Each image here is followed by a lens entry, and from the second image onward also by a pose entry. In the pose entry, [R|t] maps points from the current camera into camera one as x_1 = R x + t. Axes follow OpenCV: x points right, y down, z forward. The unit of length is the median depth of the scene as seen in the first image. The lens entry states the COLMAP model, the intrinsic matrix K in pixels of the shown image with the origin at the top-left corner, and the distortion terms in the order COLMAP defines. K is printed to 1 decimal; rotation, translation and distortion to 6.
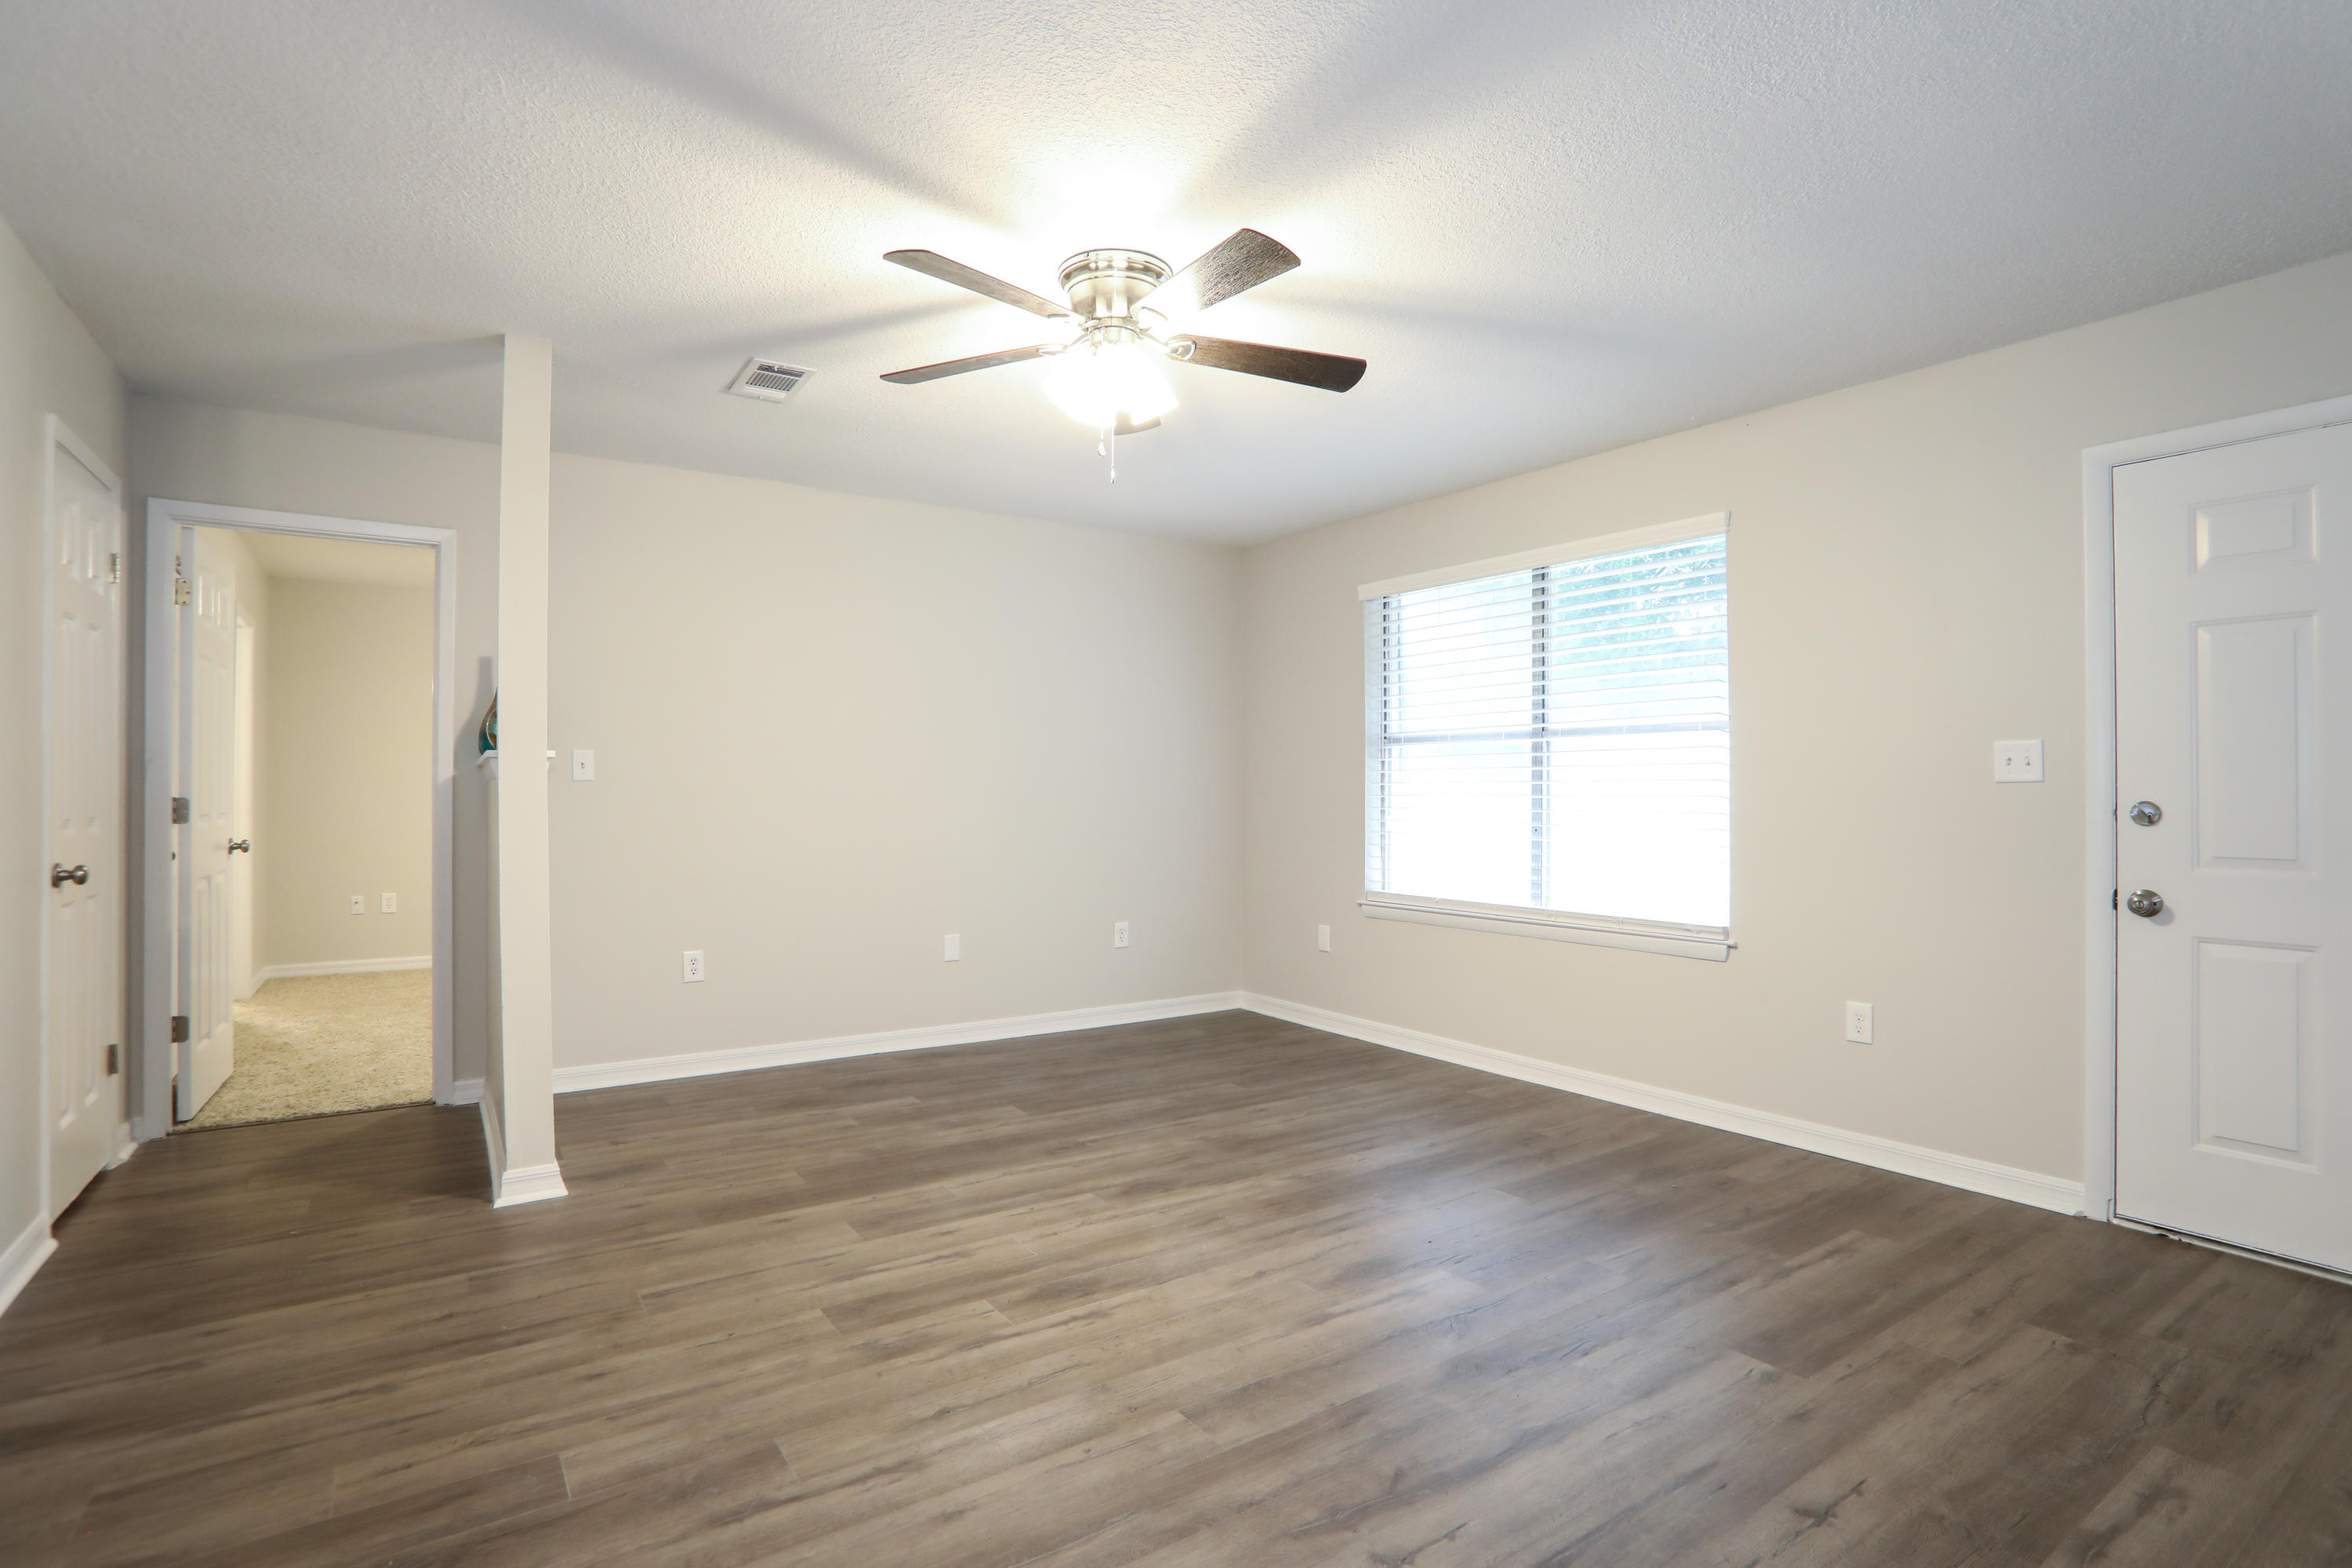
lens RADIAL K [[1110.2, 0, 1164.4], [0, 1110.2, 816.3], [0, 0, 1]] dist [-0.000408, 0.000459]
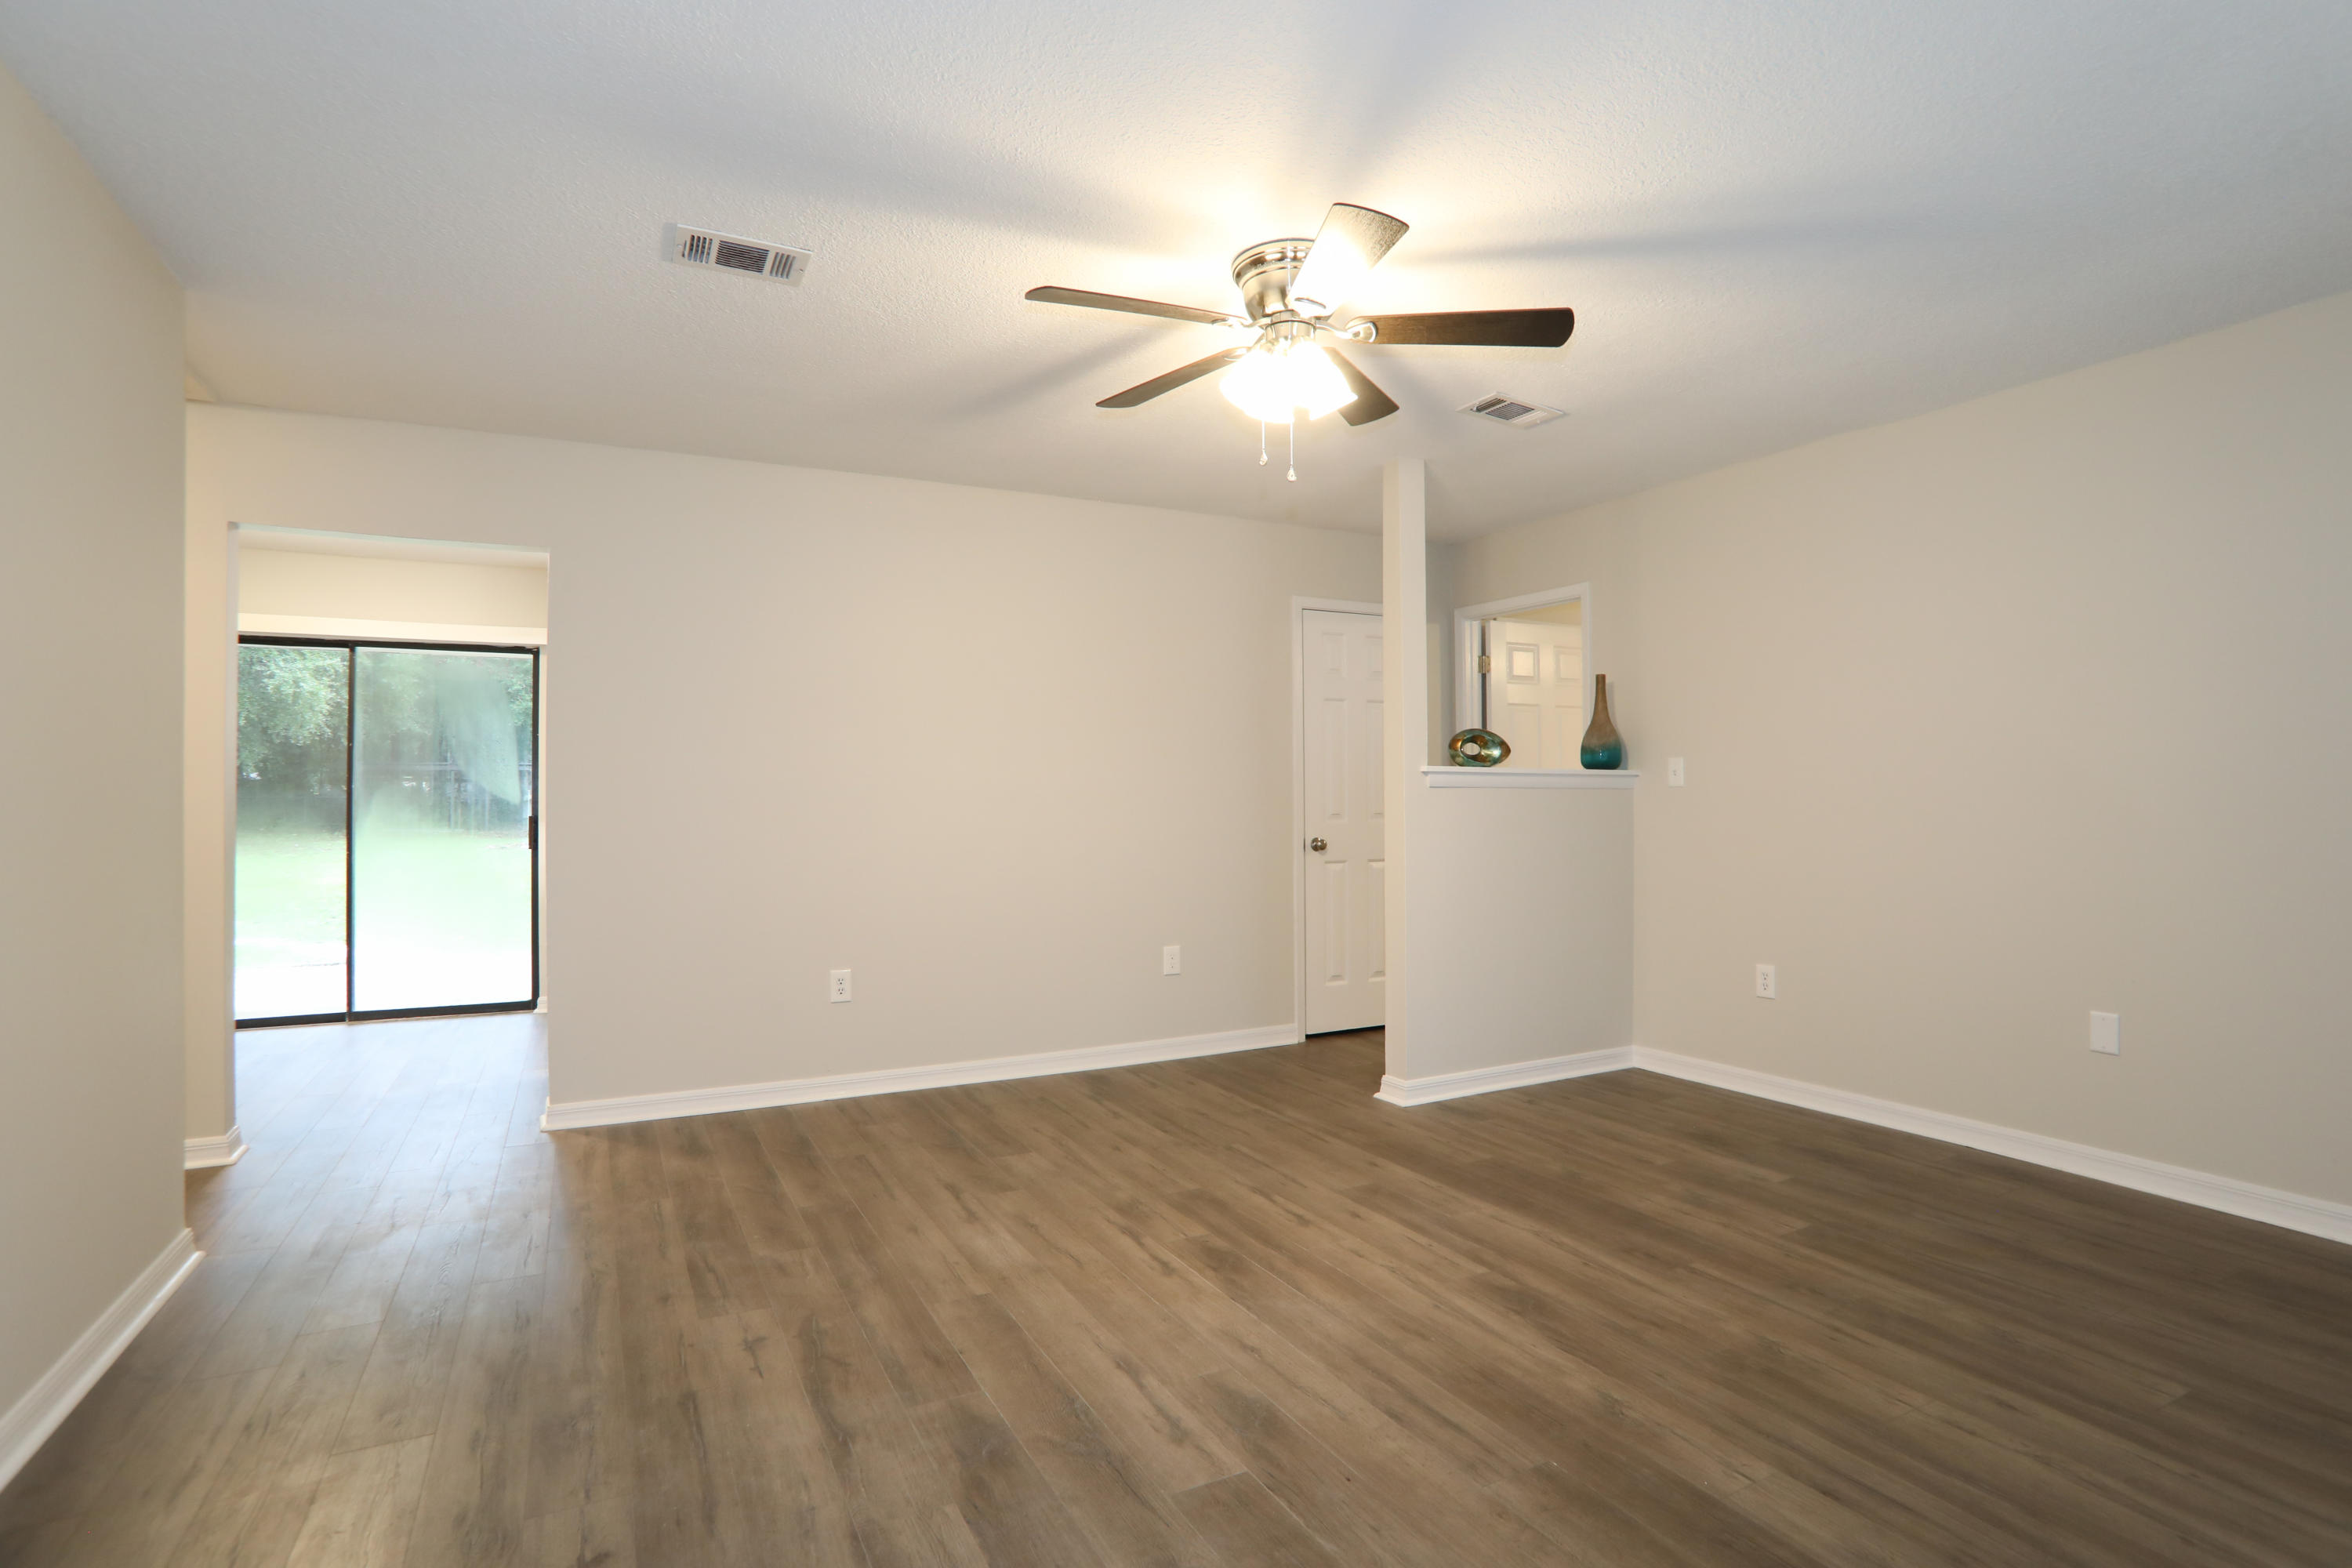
lens RADIAL K [[1110.2, 0, 1164.4], [0, 1110.2, 816.3], [0, 0, 1]] dist [-0.000408, 0.000459]
pose [[-0.125004, -0.007893, -0.992125, 0.877004], [0.004361, 0.999954, -0.008505, 0.006835], [0.992147, -0.005390, -0.124964, 0.963076]]
